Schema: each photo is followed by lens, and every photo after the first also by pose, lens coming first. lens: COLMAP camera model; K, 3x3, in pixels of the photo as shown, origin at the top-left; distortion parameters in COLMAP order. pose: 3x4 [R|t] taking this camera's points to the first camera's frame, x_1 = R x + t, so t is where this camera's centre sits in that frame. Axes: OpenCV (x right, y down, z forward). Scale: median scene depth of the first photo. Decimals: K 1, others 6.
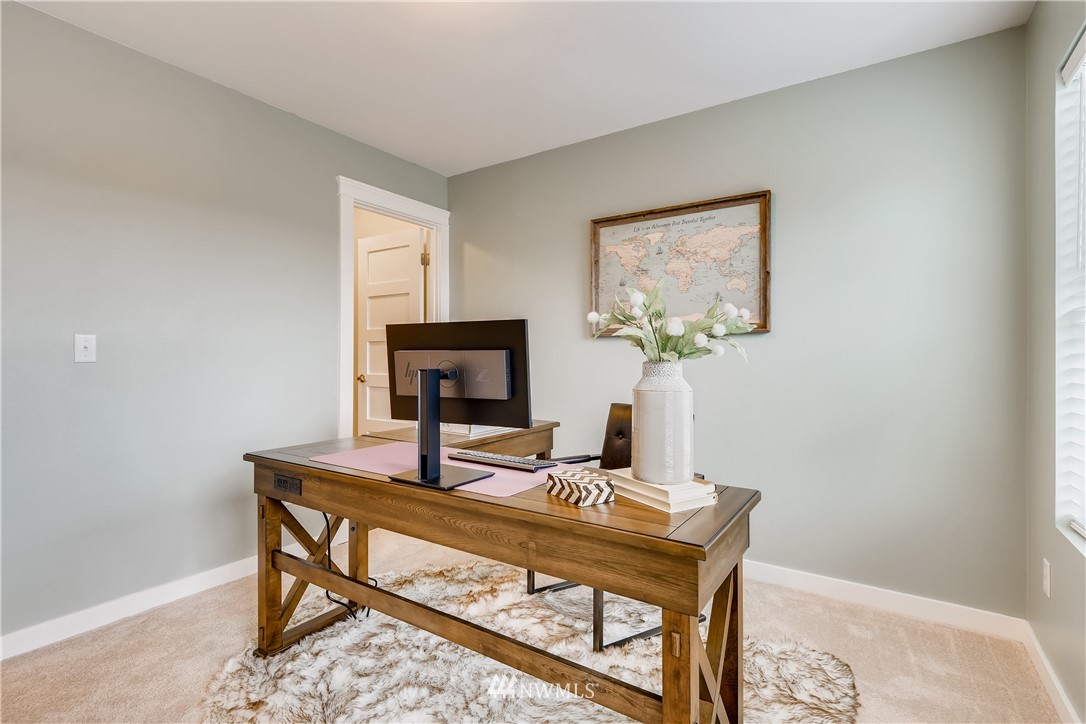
lens RADIAL K [[512.5, 0, 546.4], [0, 512.5, 358.1], [0, 0, 1]] dist [0.006629, -0.000185]
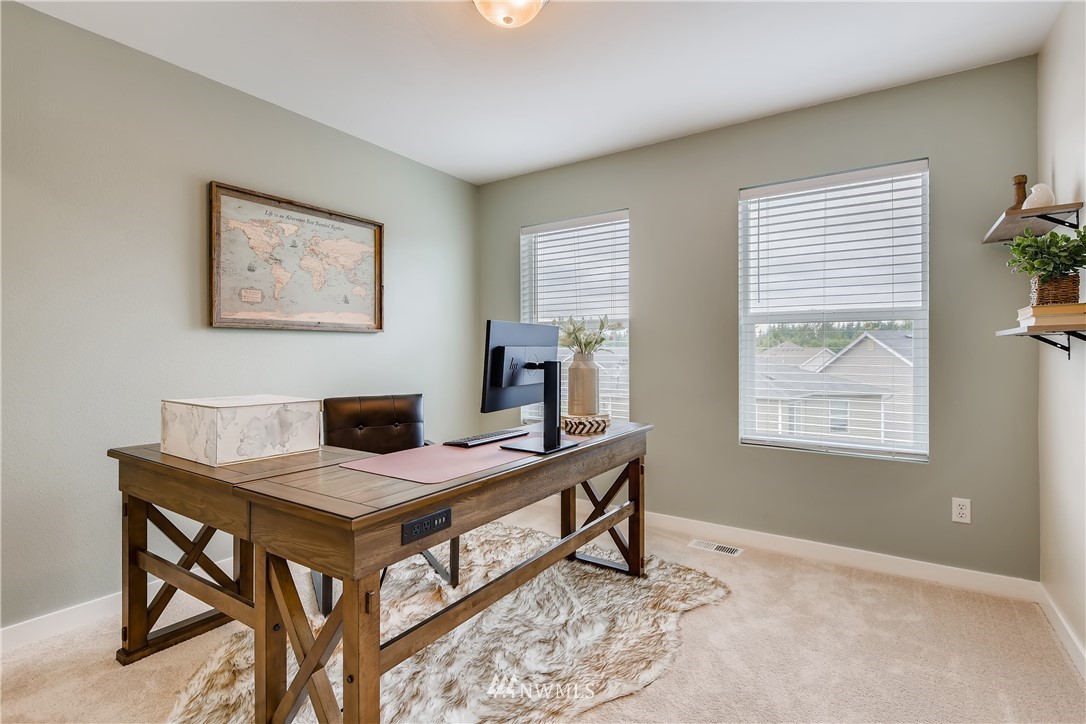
lens RADIAL K [[512.5, 0, 546.3], [0, 512.5, 356.7], [0, 0, 1]] dist [0.006629, -0.000185]
pose [[0.013150, -0.007655, 0.999884, -0.796597], [0.005636, 0.999955, 0.007582, 0.002386], [-0.999898, 0.005535, 0.013192, 0.528524]]
